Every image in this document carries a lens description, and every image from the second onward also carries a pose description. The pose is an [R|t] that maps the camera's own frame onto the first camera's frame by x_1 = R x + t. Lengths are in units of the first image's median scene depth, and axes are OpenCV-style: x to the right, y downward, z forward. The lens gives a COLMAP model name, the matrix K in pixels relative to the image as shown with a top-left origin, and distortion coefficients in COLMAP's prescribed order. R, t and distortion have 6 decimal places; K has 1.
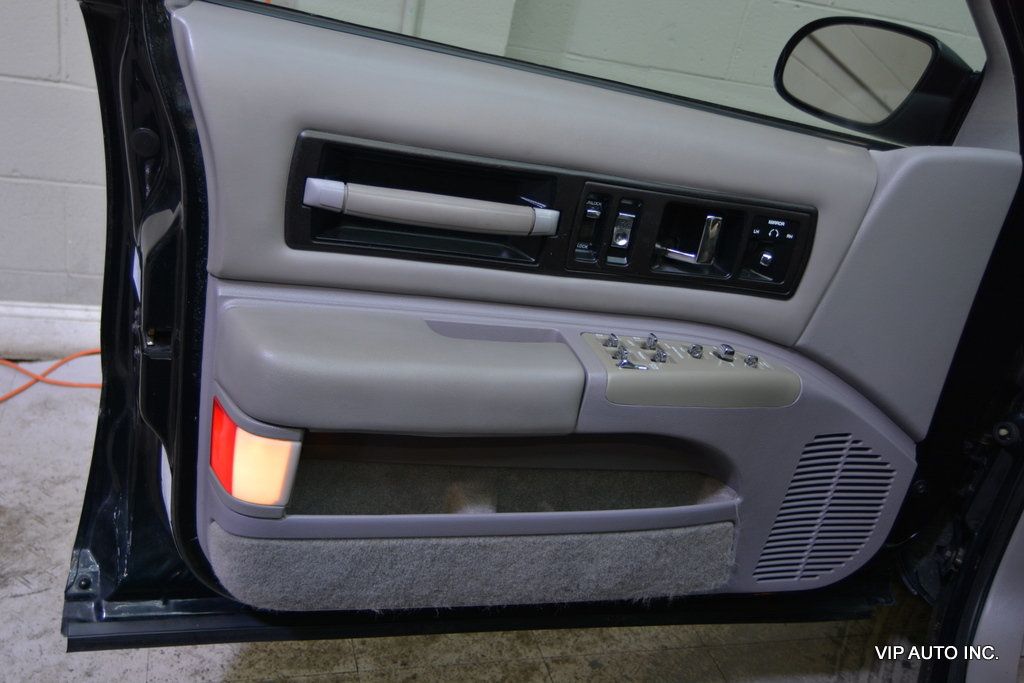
lens RADIAL K [[964.1, 0, 512.0], [0, 964.1, 341.5], [0, 0, 1]] dist [-0.006678, -0.000806]
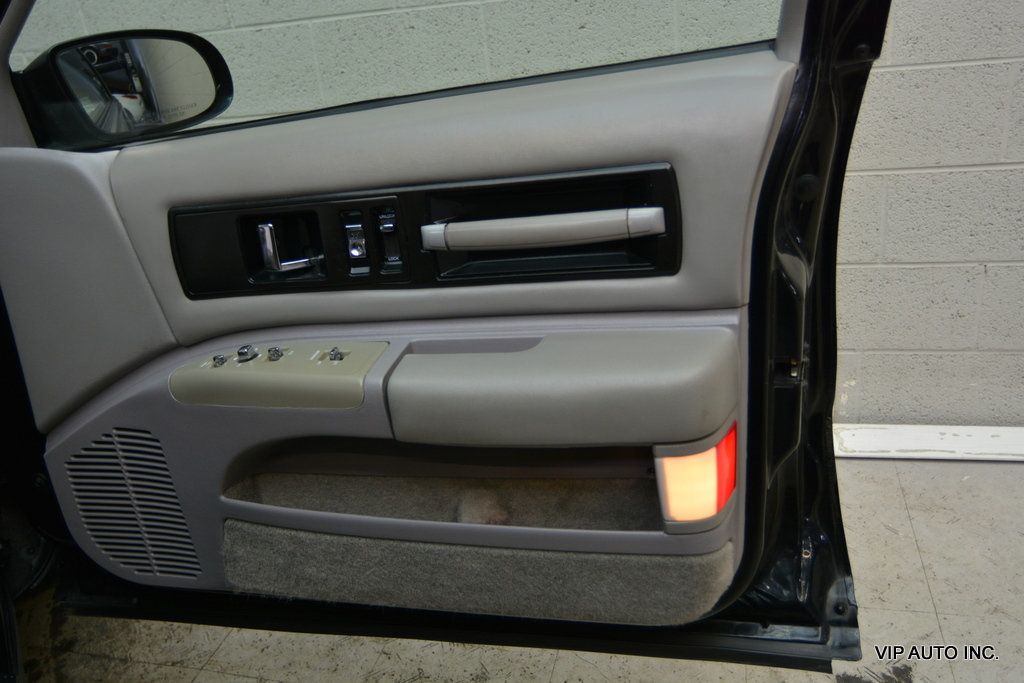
lens RADIAL K [[944.3, 0, 512.0], [0, 944.3, 341.5], [0, 0, 1]] dist [0.111688, -0.000264]
pose [[0.725312, -0.101229, -0.680937, 0.759179], [0.080333, 0.994818, -0.062323, 0.056457], [0.683717, -0.009498, 0.729686, 0.308625]]
